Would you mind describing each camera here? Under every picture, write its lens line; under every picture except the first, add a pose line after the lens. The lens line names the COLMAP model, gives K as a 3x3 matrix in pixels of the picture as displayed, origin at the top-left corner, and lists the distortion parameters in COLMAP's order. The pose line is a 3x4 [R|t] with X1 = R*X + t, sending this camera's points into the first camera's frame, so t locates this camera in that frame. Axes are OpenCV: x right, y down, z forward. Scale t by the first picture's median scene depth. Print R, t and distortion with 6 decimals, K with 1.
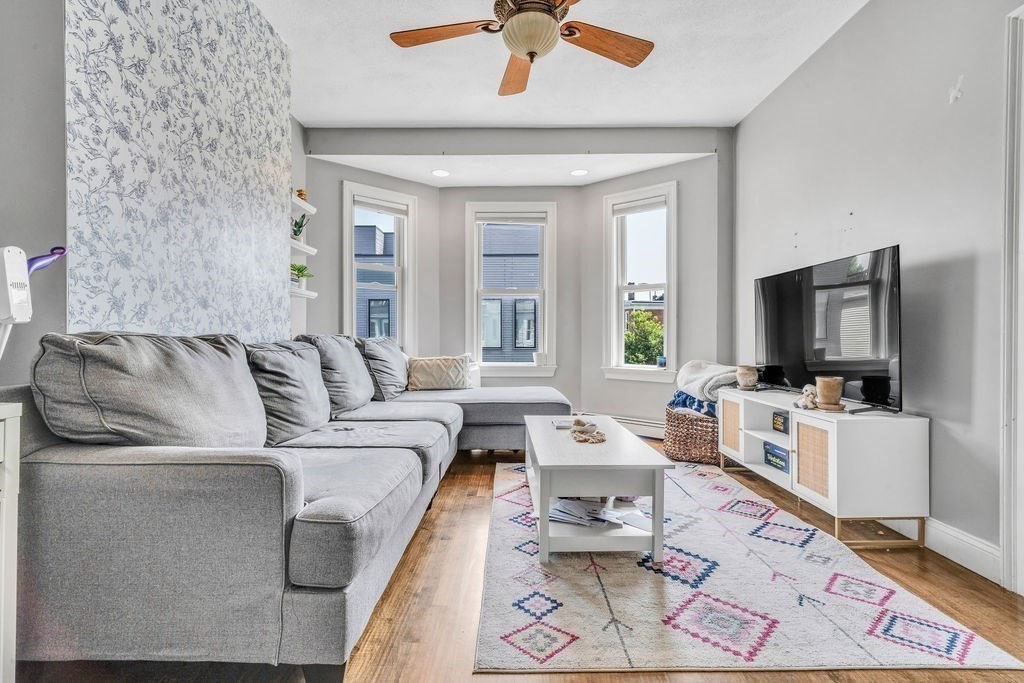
lens RADIAL K [[477.9, 0, 506.9], [0, 477.9, 340.1], [0, 0, 1]] dist [-0.013008, 0.006686]
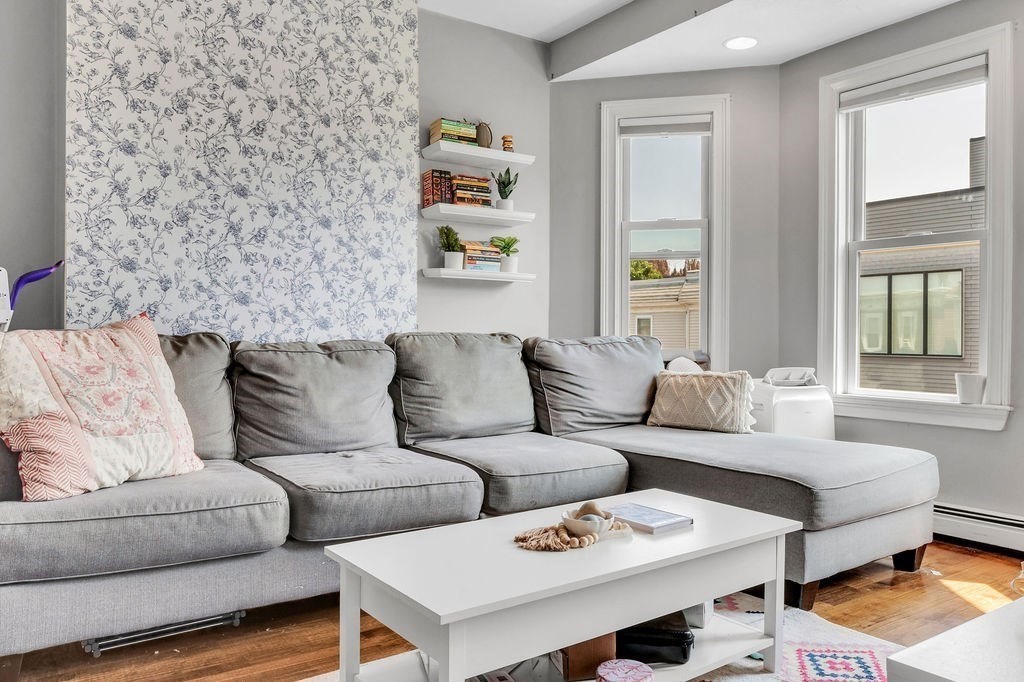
lens RADIAL K [[723.8, 0, 493.9], [0, 723.8, 340.7], [0, 0, 1]] dist [0.008380, -0.033816]
pose [[0.560012, 0.008443, -0.828441, 0.838358], [-0.008617, 0.999953, 0.004366, -0.005697], [0.828440, 0.004694, 0.560059, 0.608763]]
